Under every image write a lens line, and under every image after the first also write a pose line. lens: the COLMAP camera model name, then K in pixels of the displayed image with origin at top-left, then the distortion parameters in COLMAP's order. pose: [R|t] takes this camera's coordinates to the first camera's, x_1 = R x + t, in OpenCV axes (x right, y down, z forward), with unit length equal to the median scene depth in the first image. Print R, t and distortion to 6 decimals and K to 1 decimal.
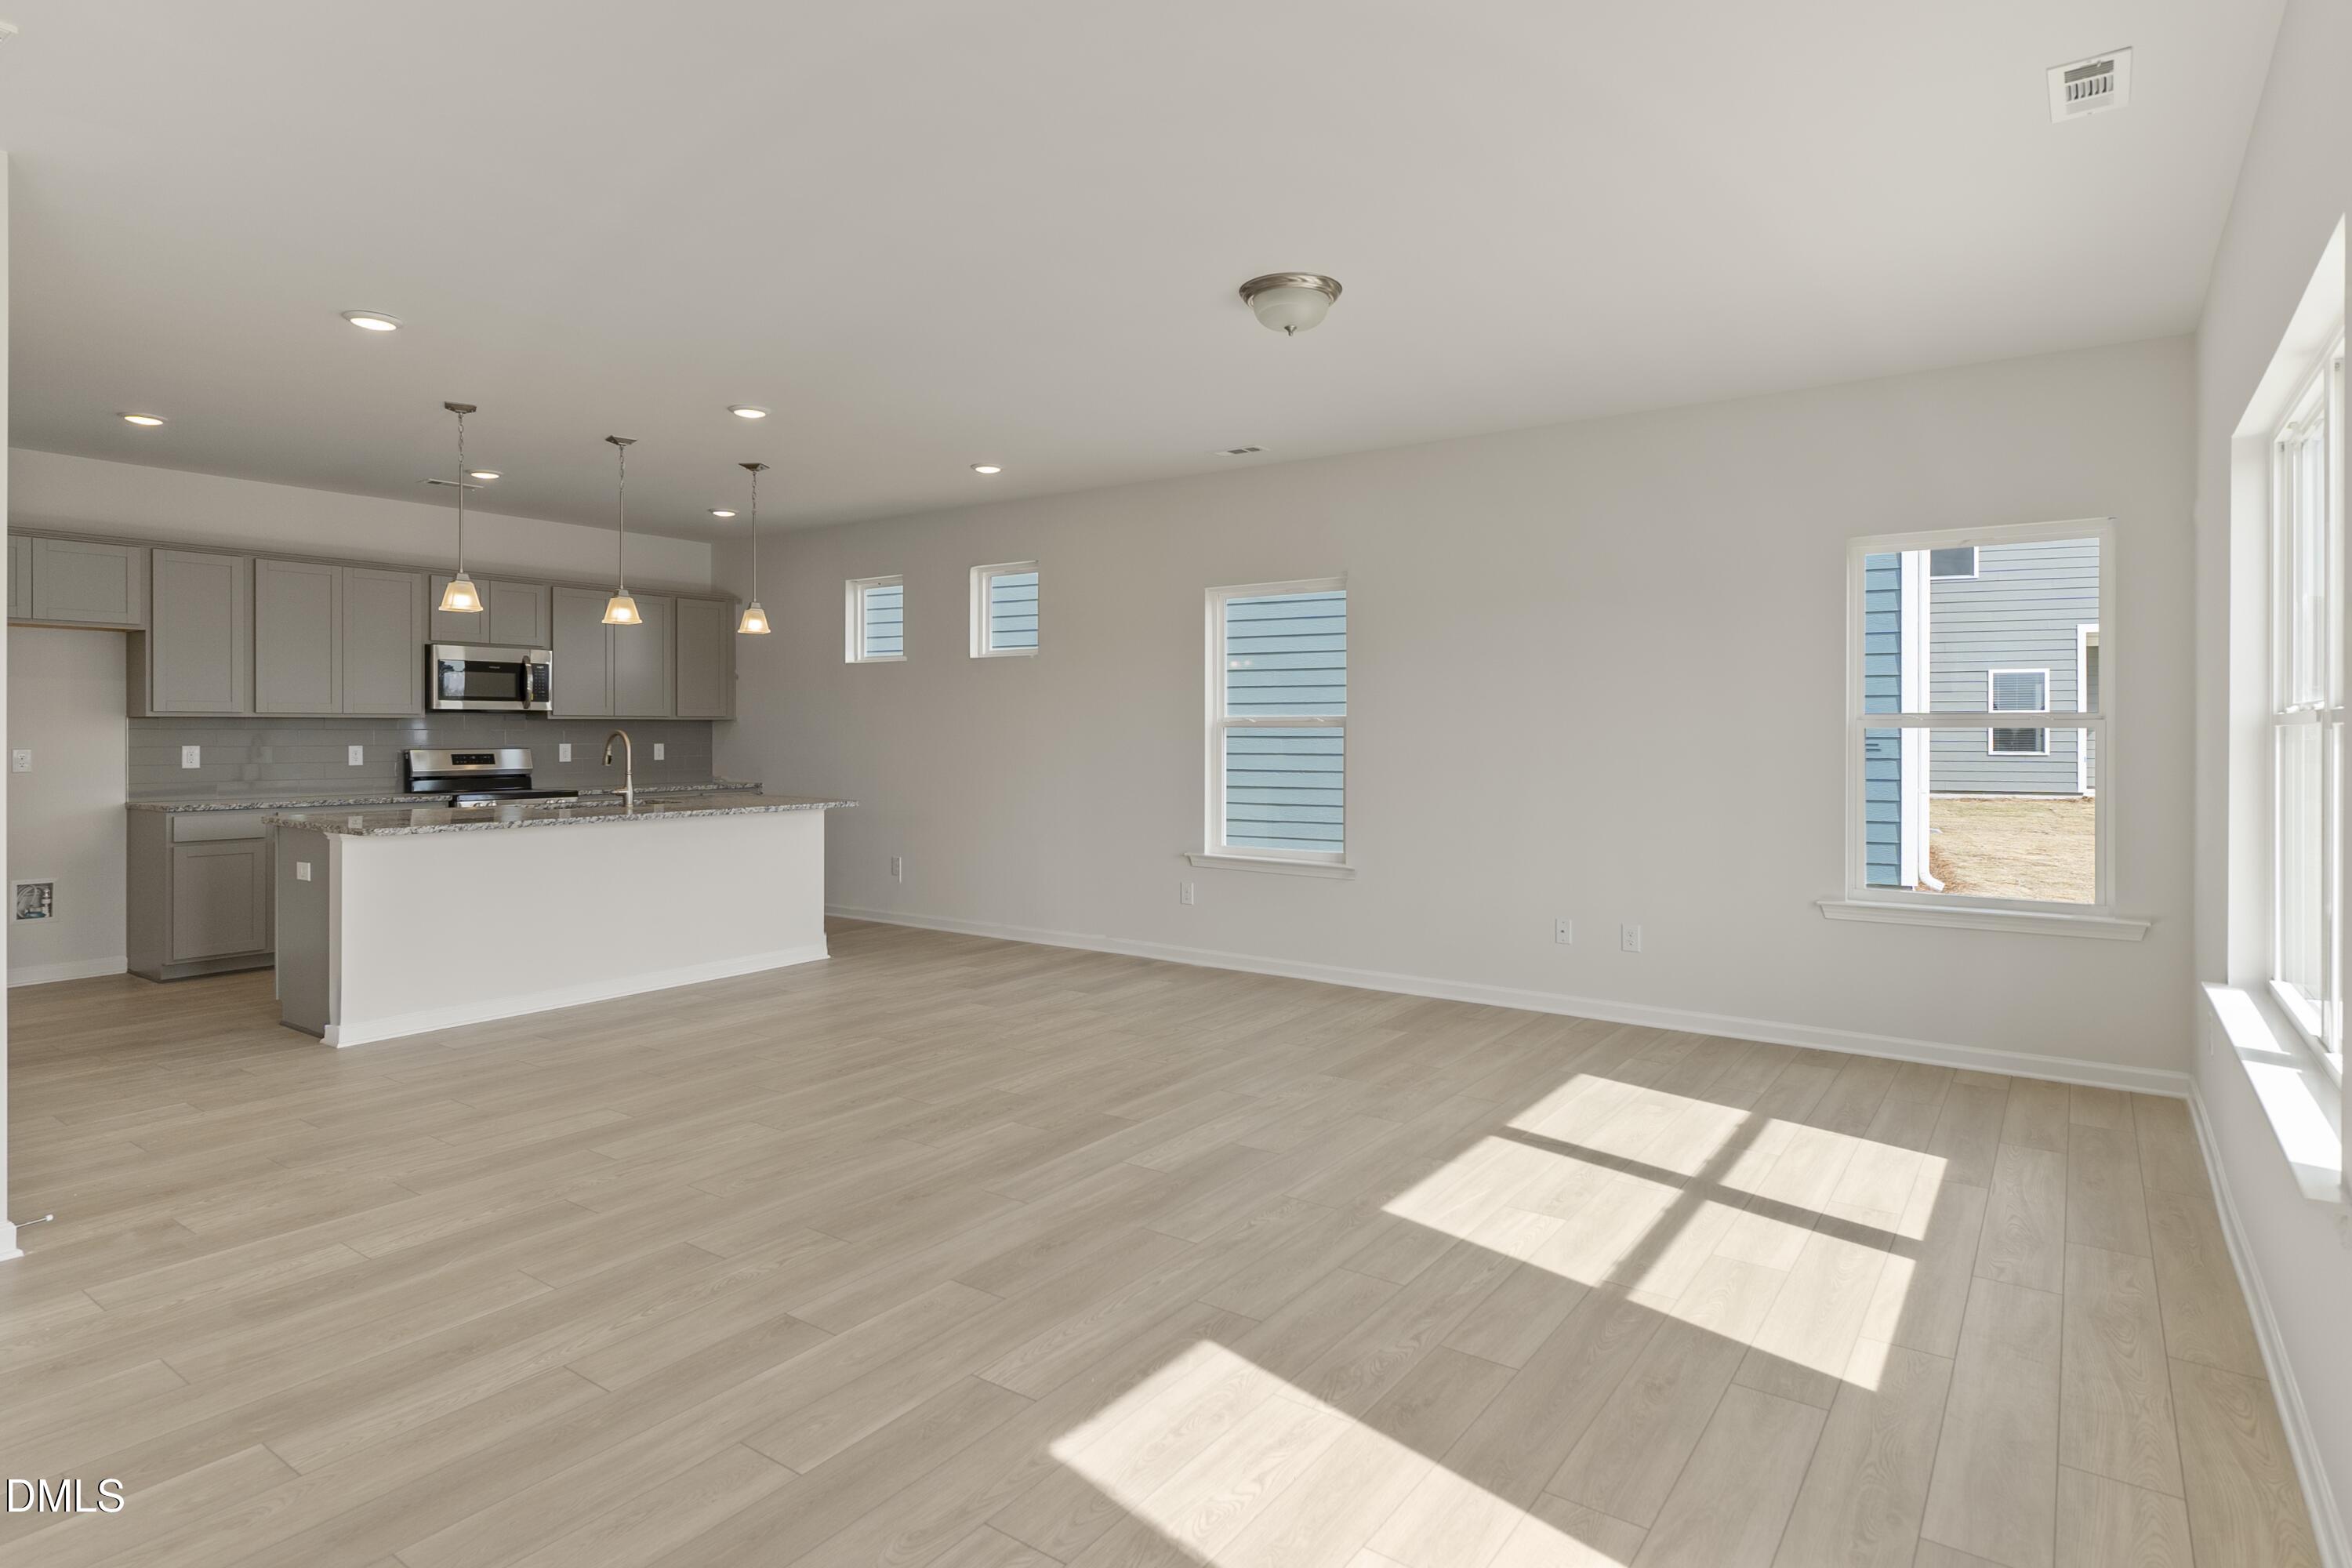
lens RADIAL K [[1245.2, 0, 1176.0], [0, 1245.2, 728.5], [0, 0, 1]] dist [-0.000130, -0.000038]
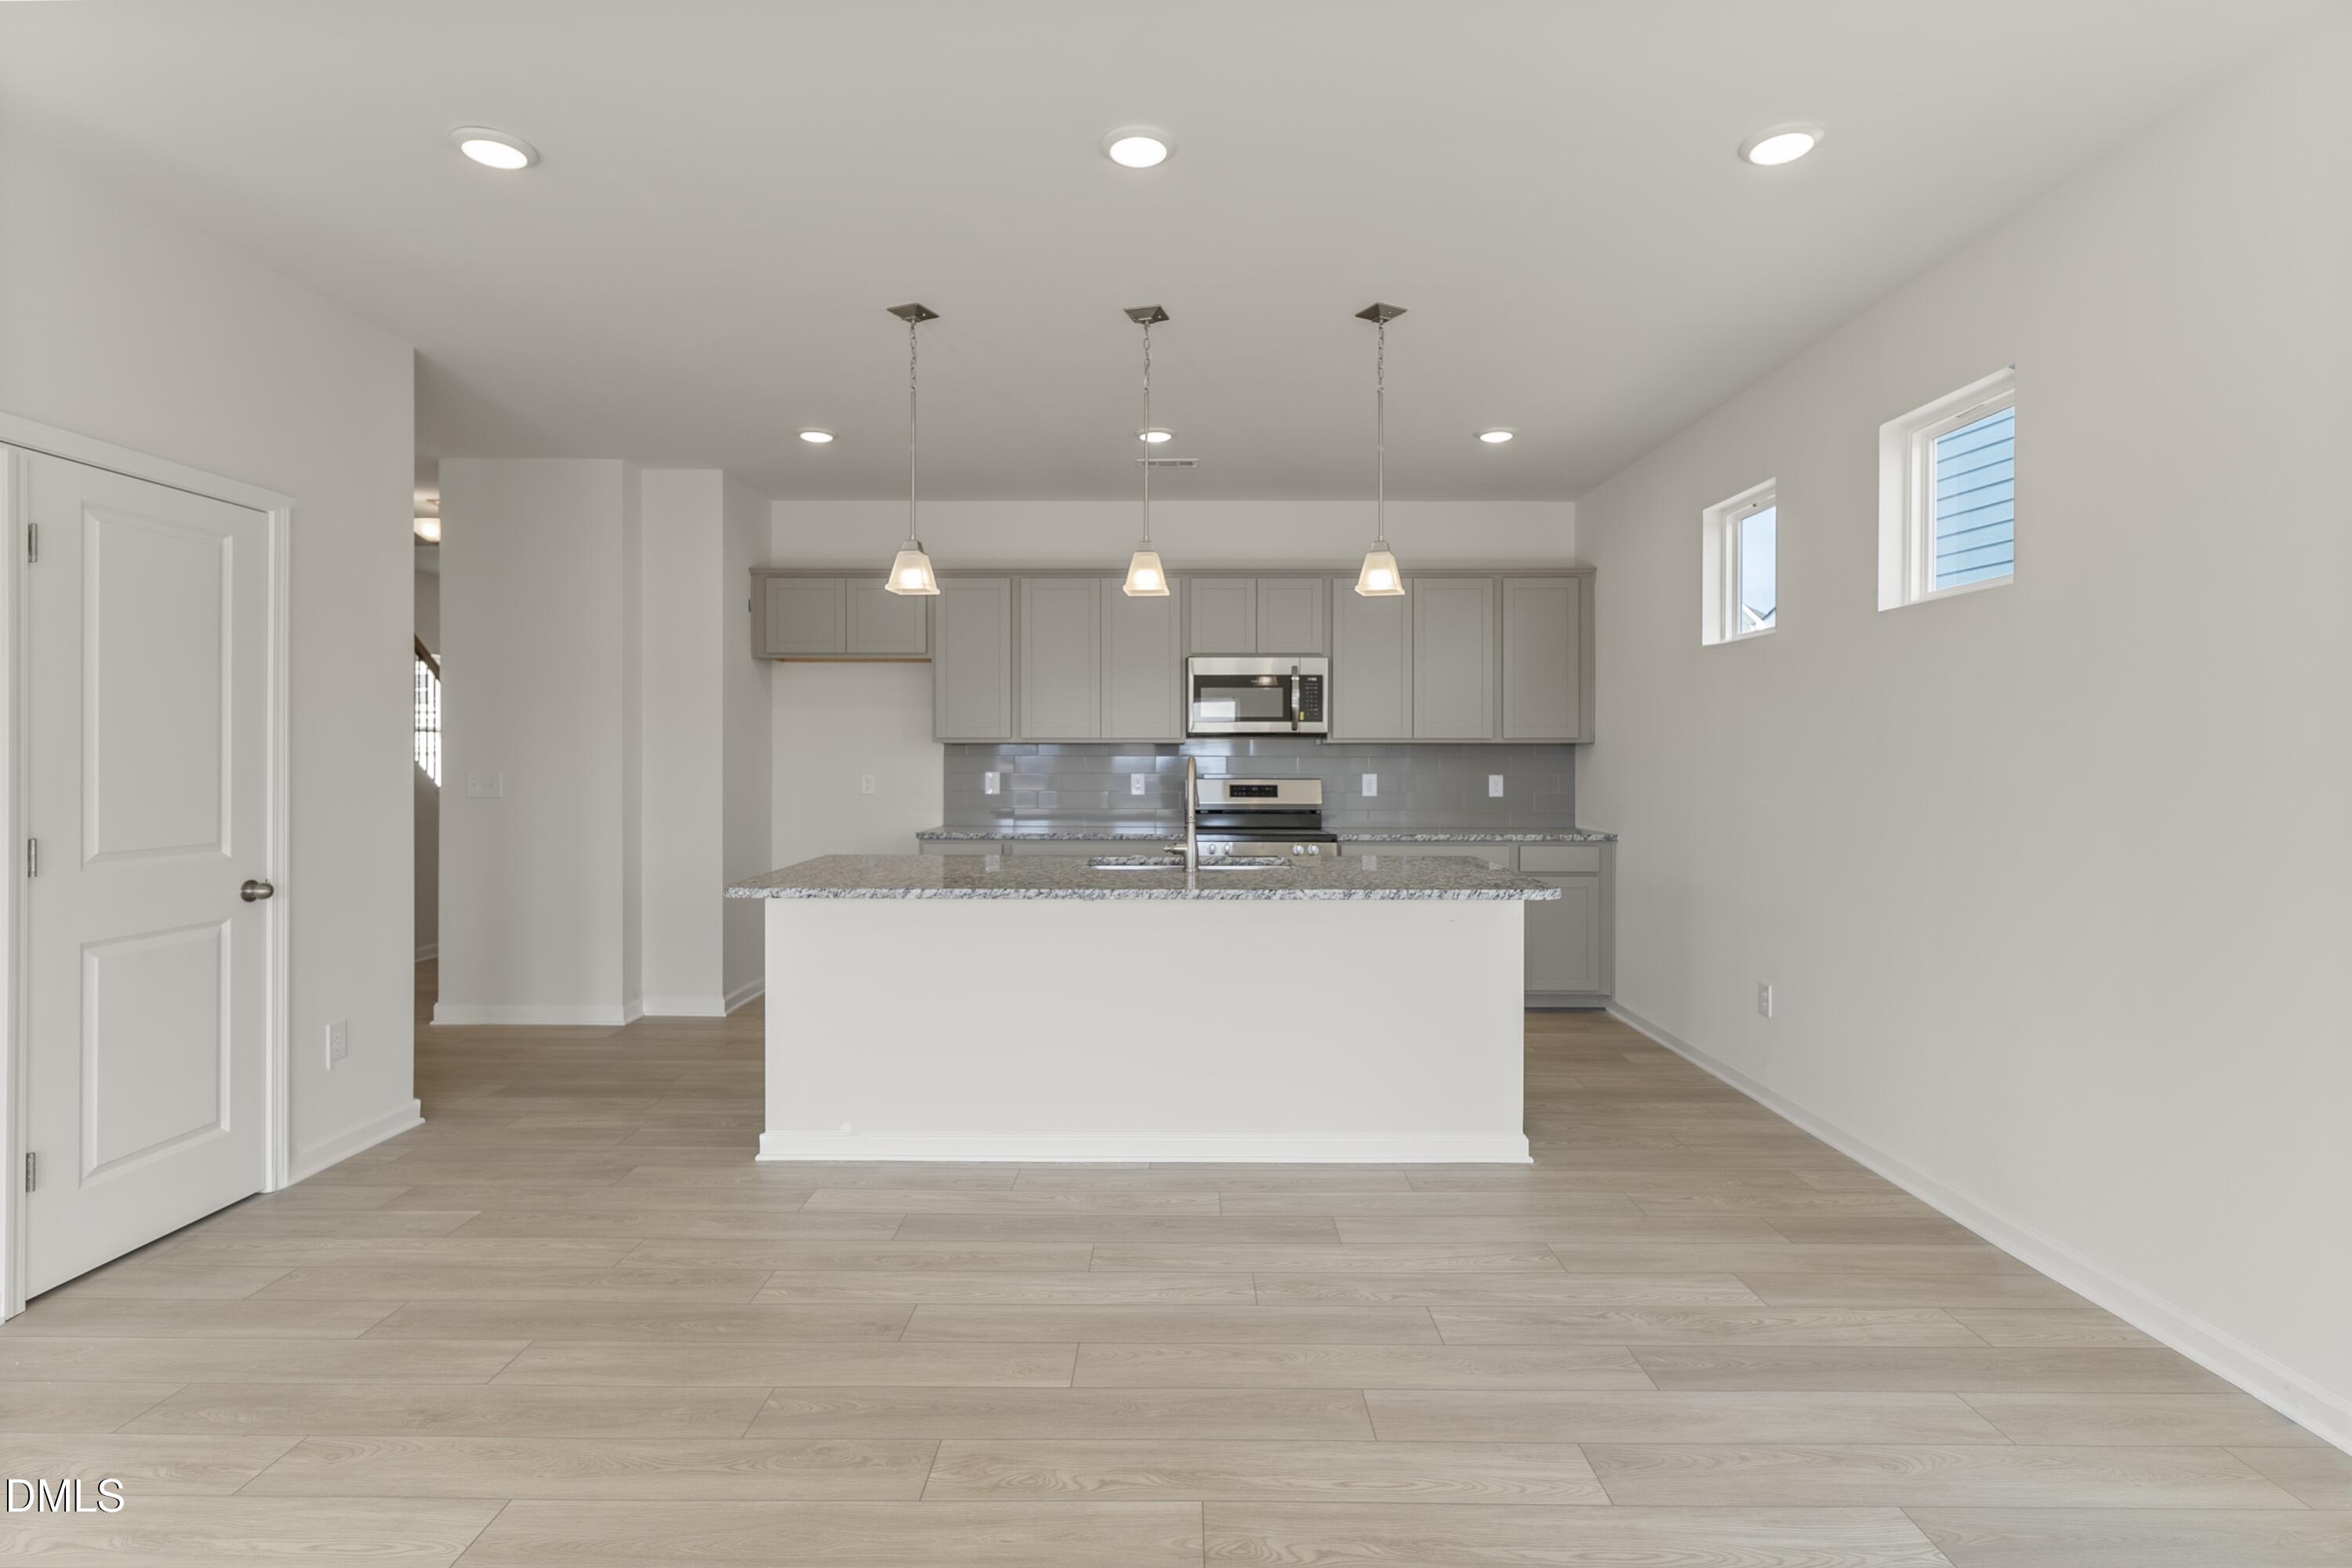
lens RADIAL K [[1137.7, 0, 1179.3], [0, 1137.7, 731.8], [0, 0, 1]] dist [-0.005814, 0.000194]
pose [[0.584465, -0.020454, -0.811161, 0.036368], [-0.000794, 0.999667, -0.025779, 0.004240], [0.811418, 0.015711, 0.584254, 0.504327]]
